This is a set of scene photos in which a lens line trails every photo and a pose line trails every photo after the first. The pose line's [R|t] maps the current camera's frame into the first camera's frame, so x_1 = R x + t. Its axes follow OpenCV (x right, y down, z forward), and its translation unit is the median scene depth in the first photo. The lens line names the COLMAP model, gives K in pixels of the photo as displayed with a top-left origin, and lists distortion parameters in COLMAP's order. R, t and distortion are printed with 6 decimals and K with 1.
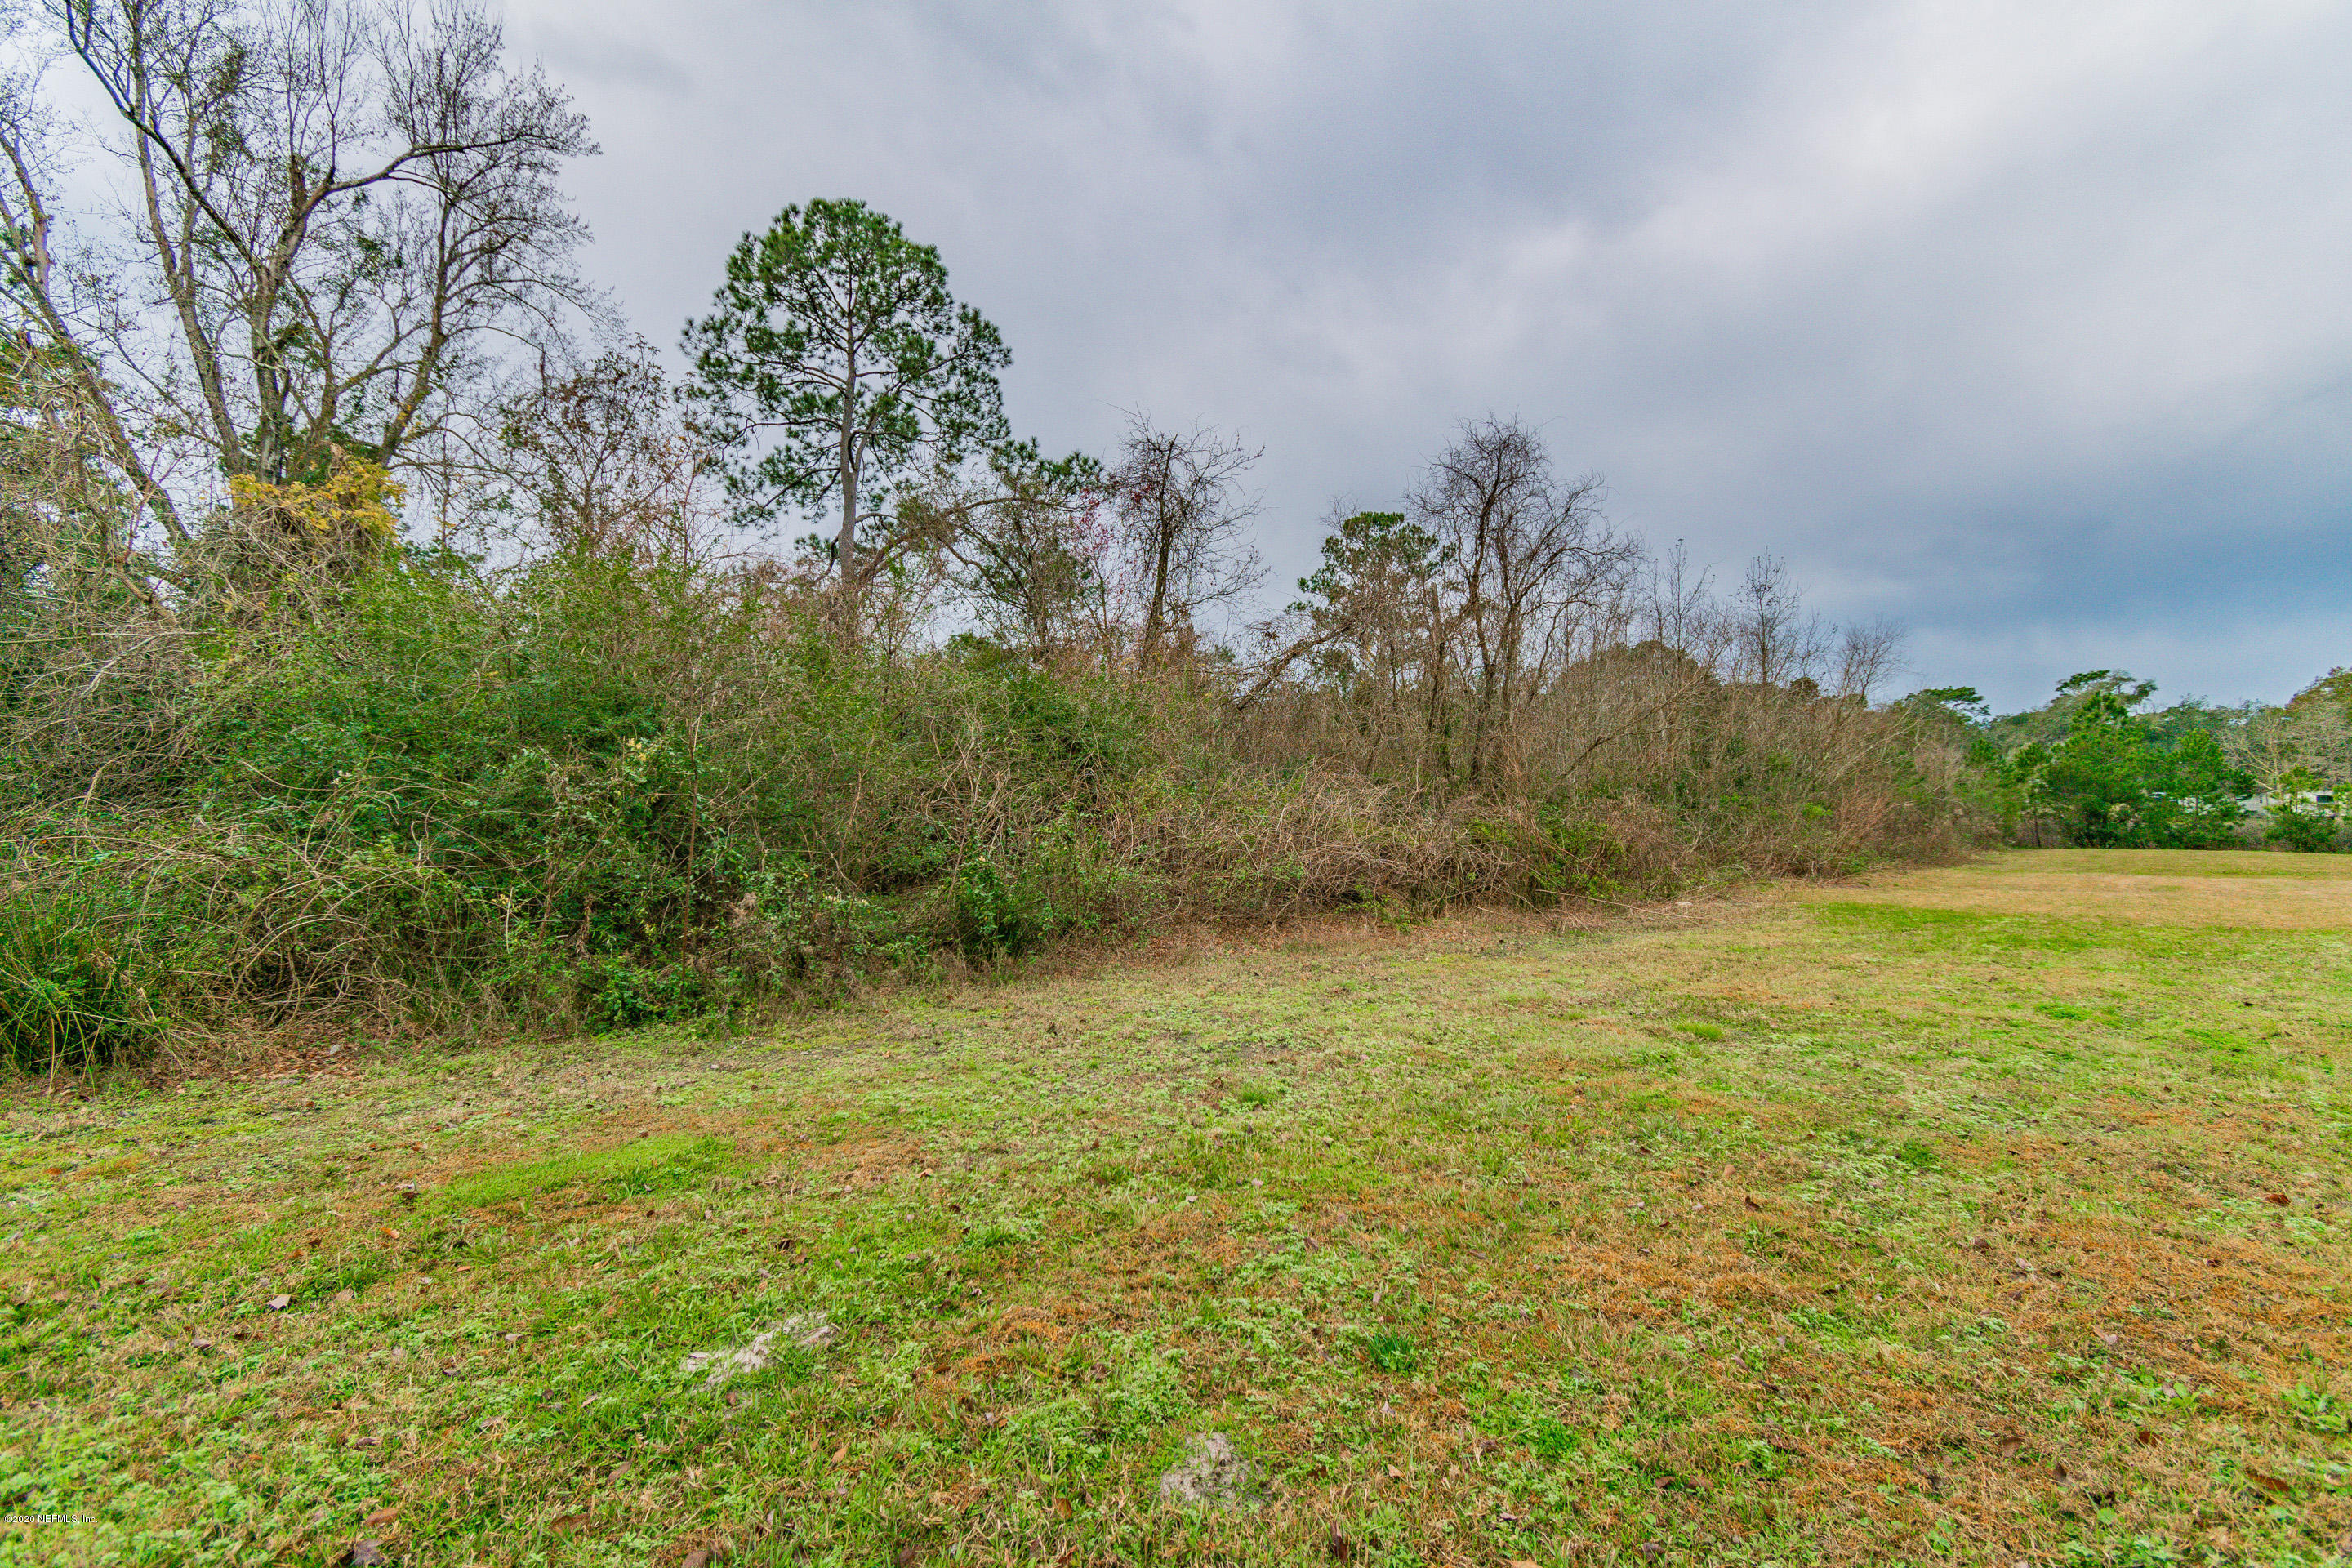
lens RADIAL K [[1033.8, 0, 1181.9], [0, 1033.8, 790.5], [0, 0, 1]] dist [0.001619, -0.000028]
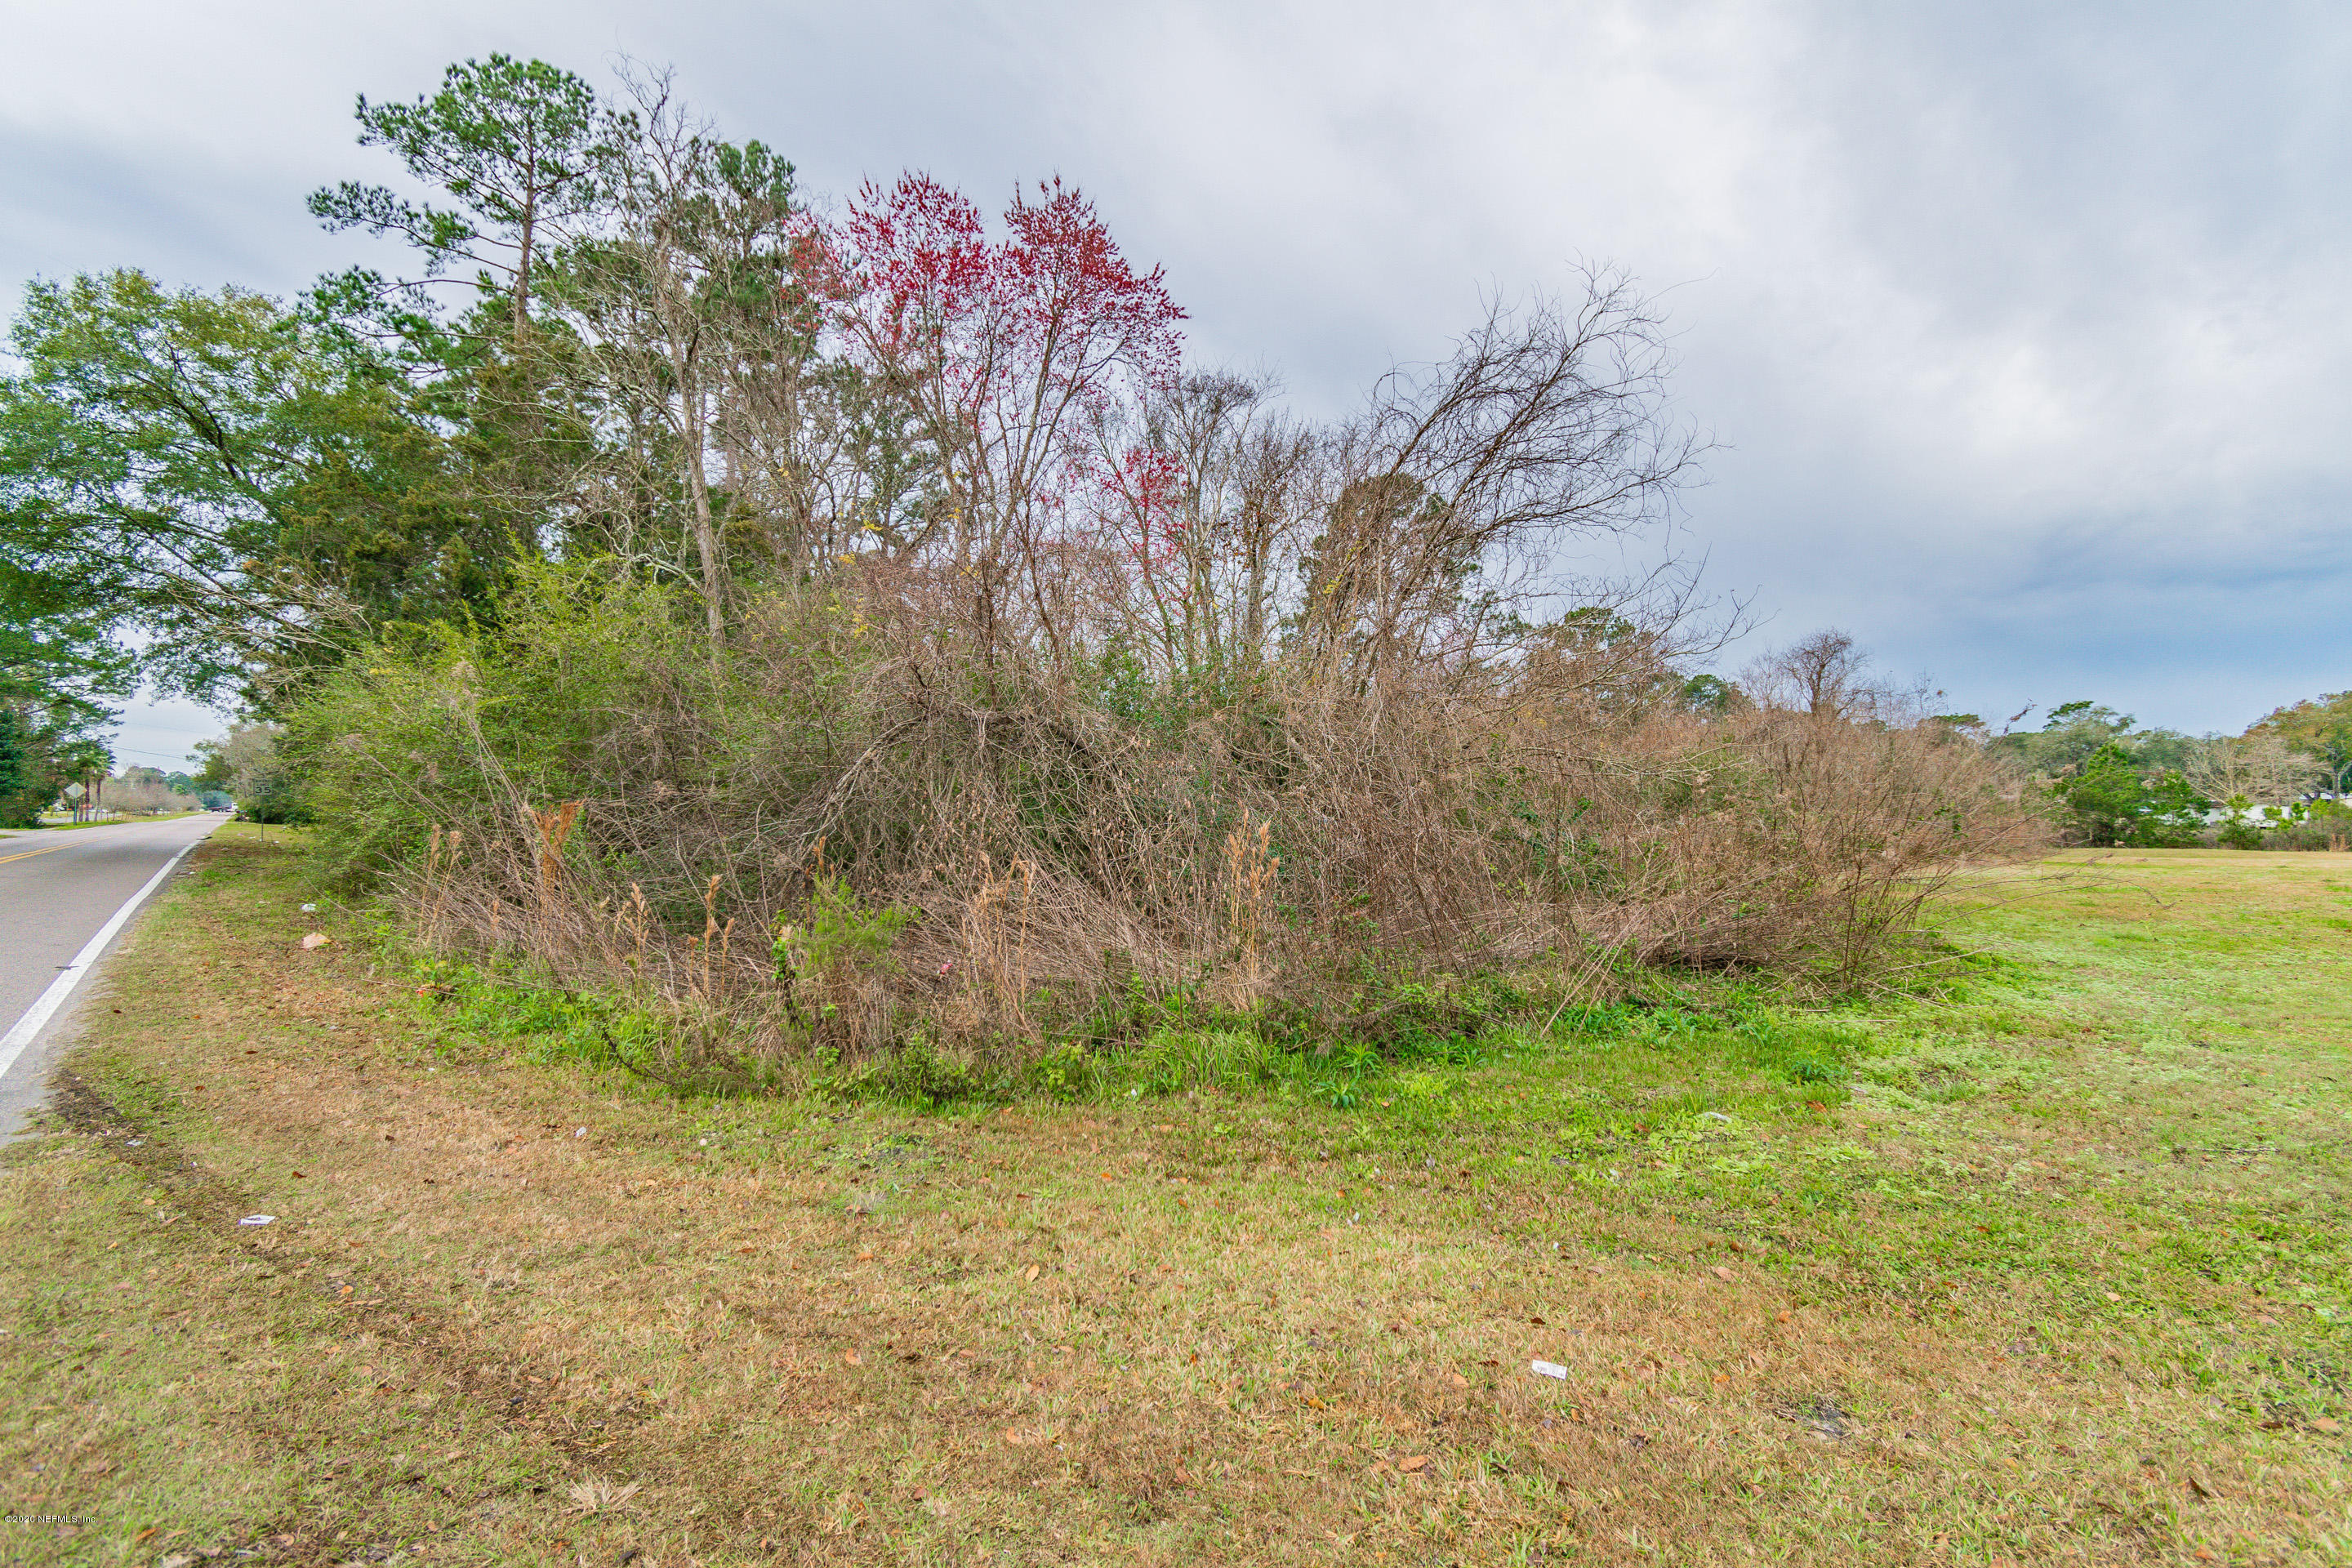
lens RADIAL K [[1033.8, 0, 1169.9], [0, 1033.8, 782.5], [0, 0, 1]] dist [0.001619, -0.000028]
pose [[0.999927, 0.006155, 0.010370, -0.289749], [-0.006034, 0.999915, -0.011601, -0.007549], [-0.010441, 0.011537, 0.999879, -0.287910]]
